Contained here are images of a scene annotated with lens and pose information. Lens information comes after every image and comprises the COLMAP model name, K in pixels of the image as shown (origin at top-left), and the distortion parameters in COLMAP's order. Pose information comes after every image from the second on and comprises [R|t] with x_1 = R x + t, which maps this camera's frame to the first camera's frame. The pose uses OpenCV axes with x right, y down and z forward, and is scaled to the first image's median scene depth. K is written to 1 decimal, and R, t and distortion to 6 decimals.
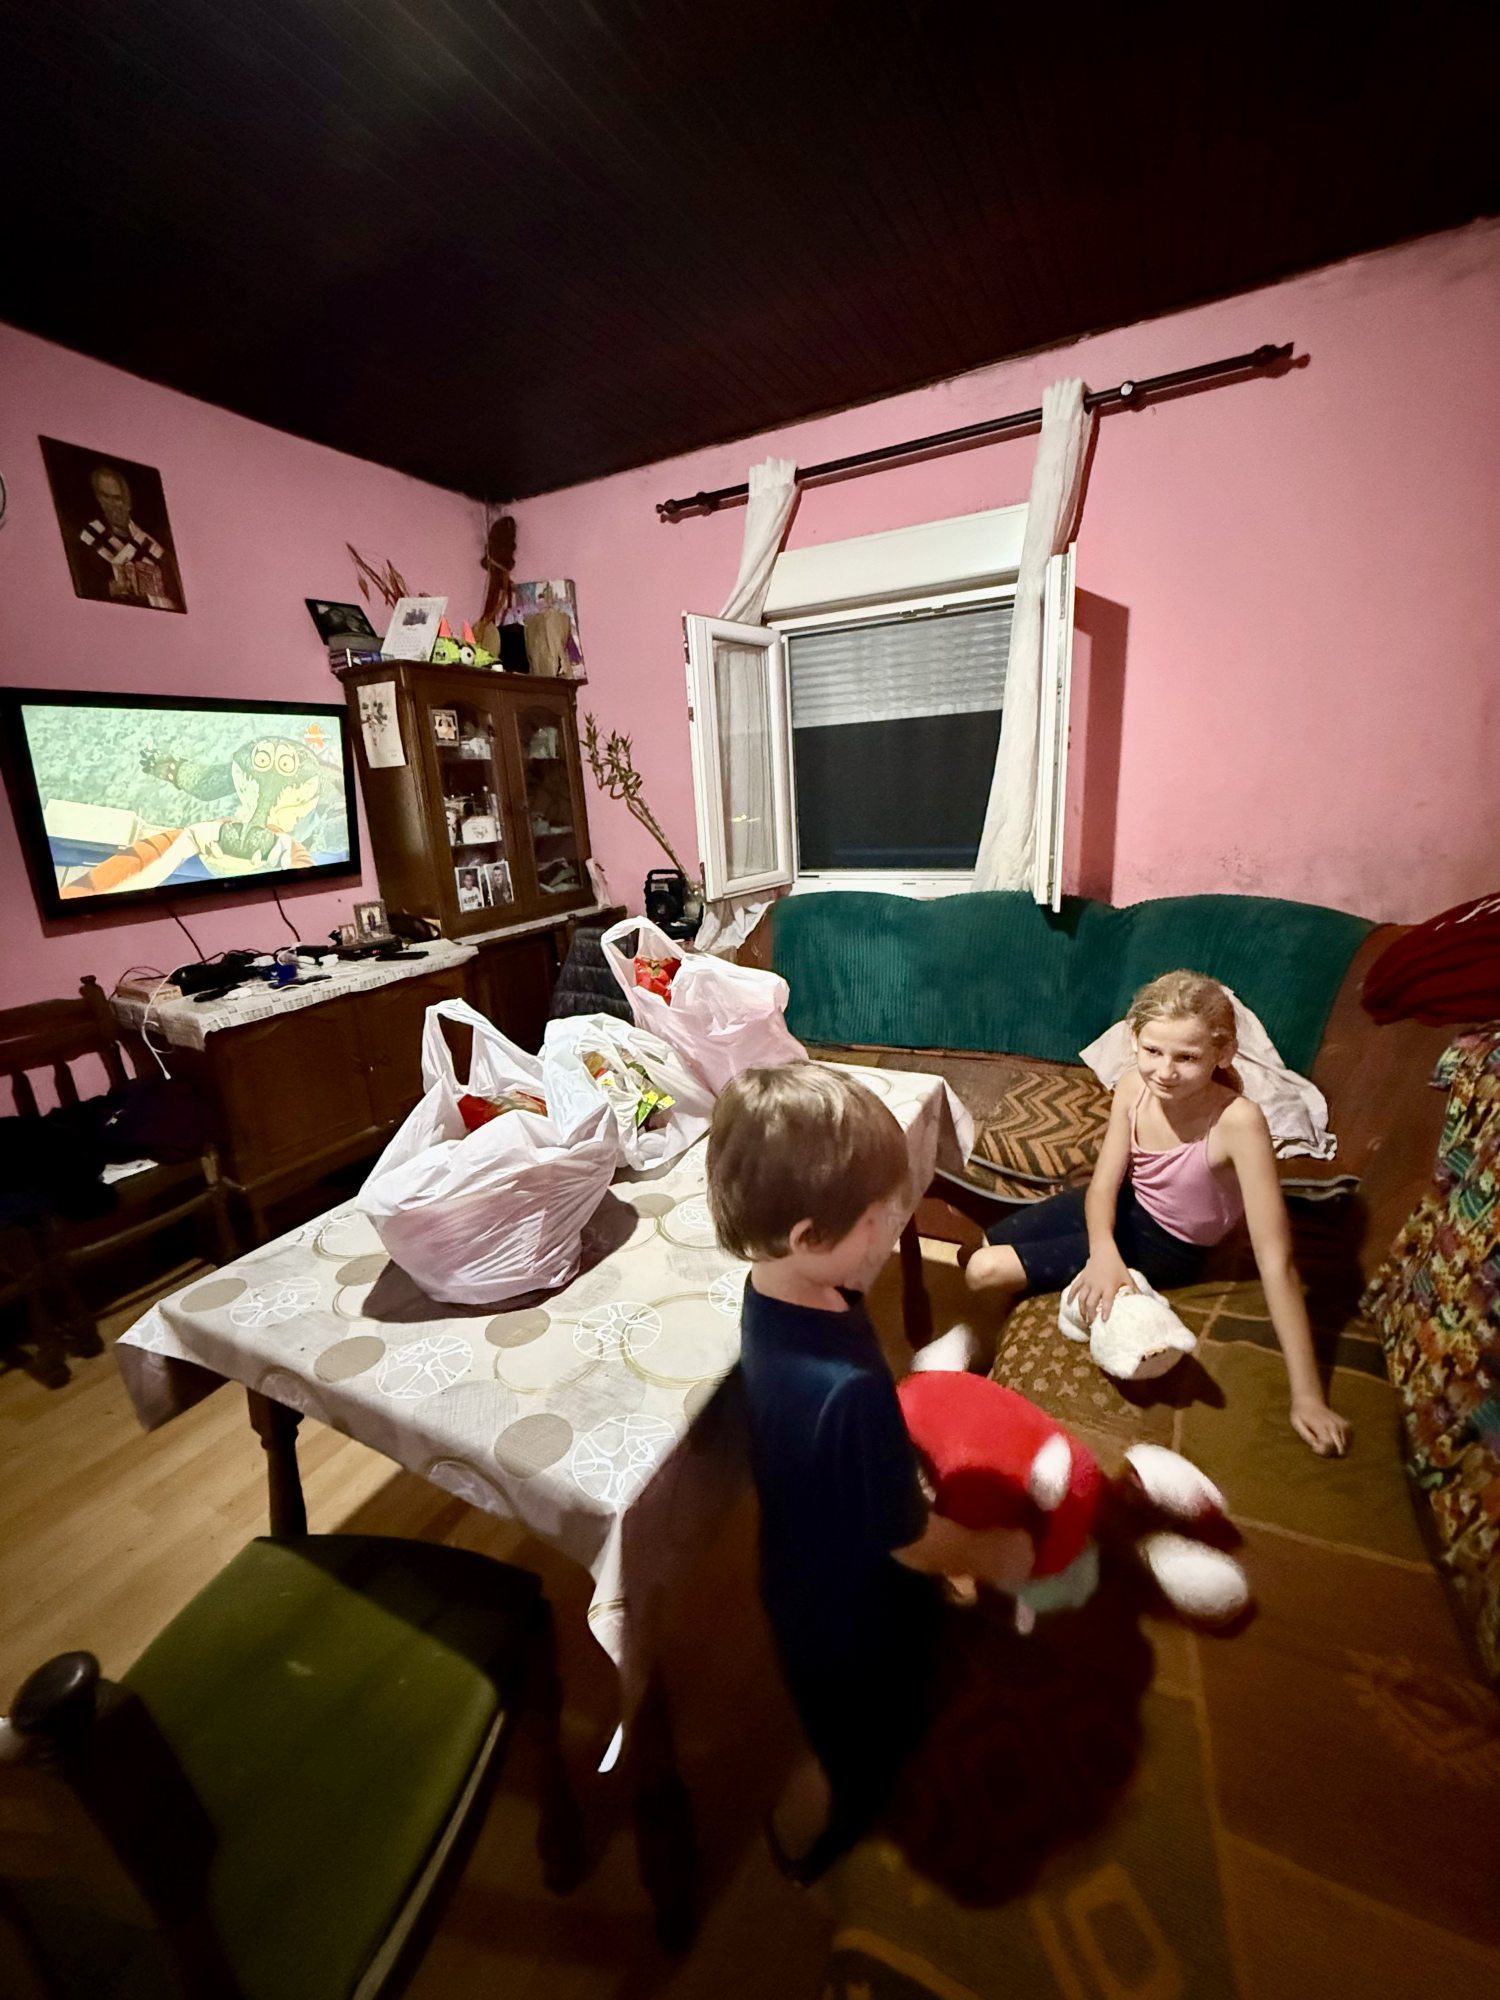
lens RADIAL K [[793.7, 0, 746.3], [0, 793.7, 994.9], [0, 0, 1]] dist [-0.001346, 0.000083]
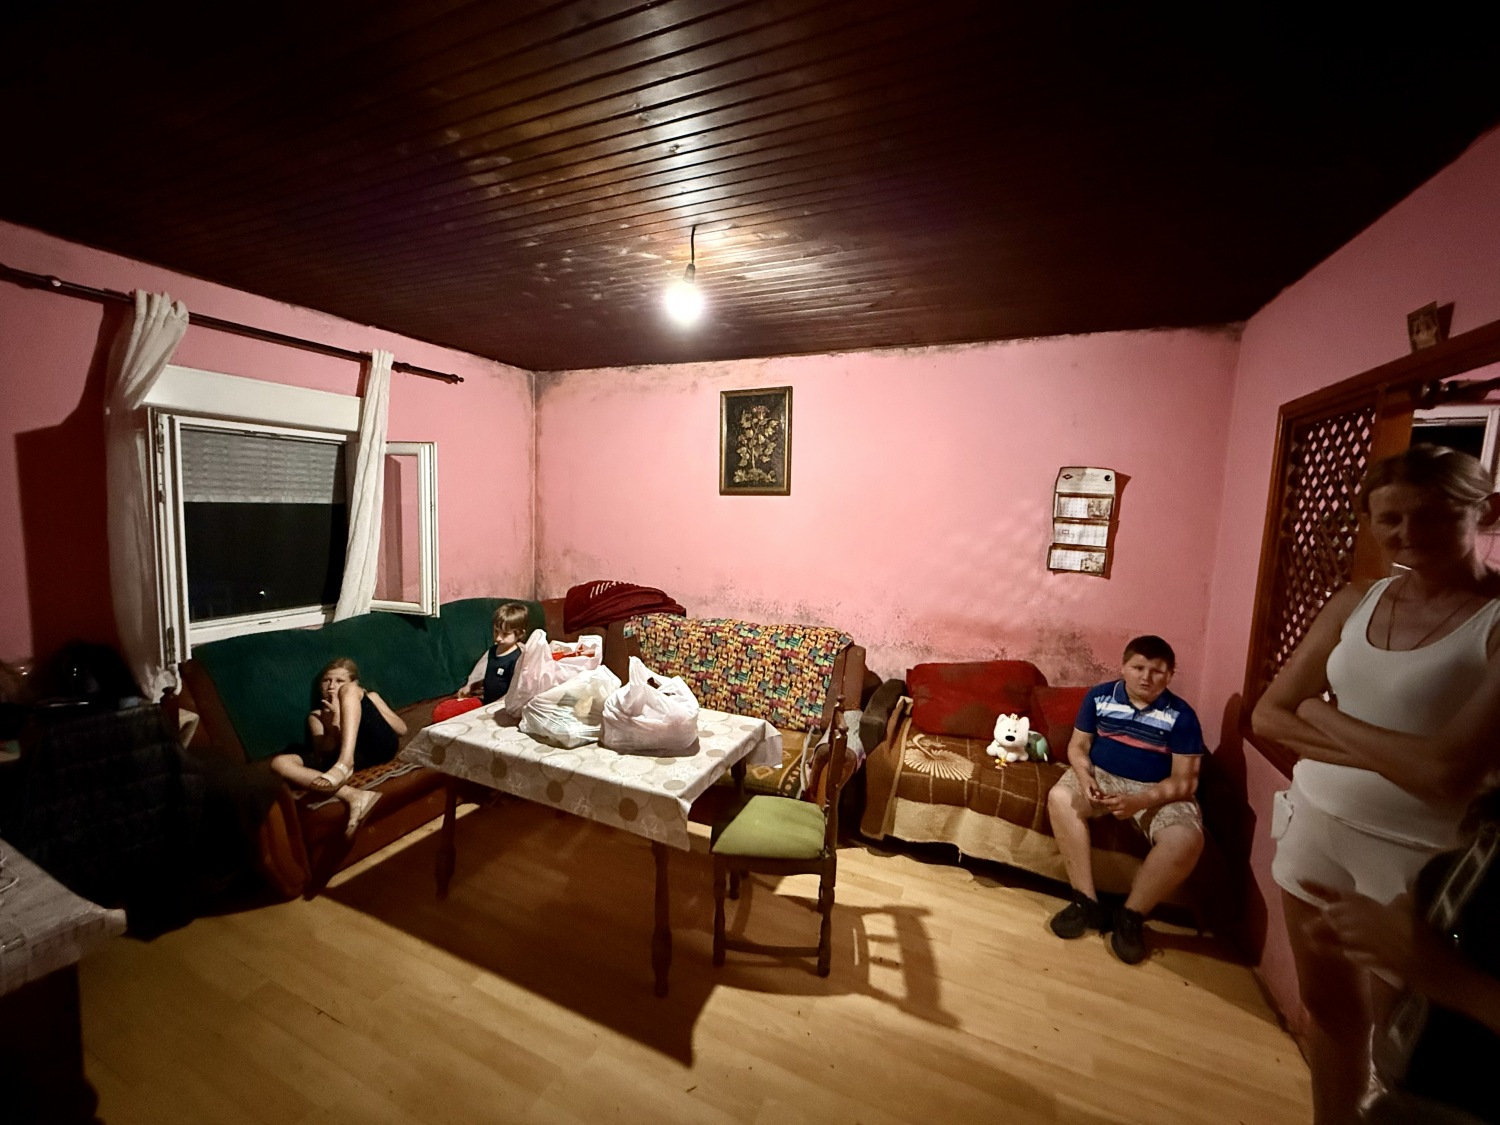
lens RADIAL K [[595.3, 0, 750.0], [0, 595.3, 562.5], [0, 0, 1]] dist [-0.001346, 0.000083]
pose [[-0.078213, -0.038727, 0.996184, -1.389533], [0.223079, 0.973228, 0.055349, -0.182183], [-0.971658, 0.226557, -0.067480, 0.427045]]
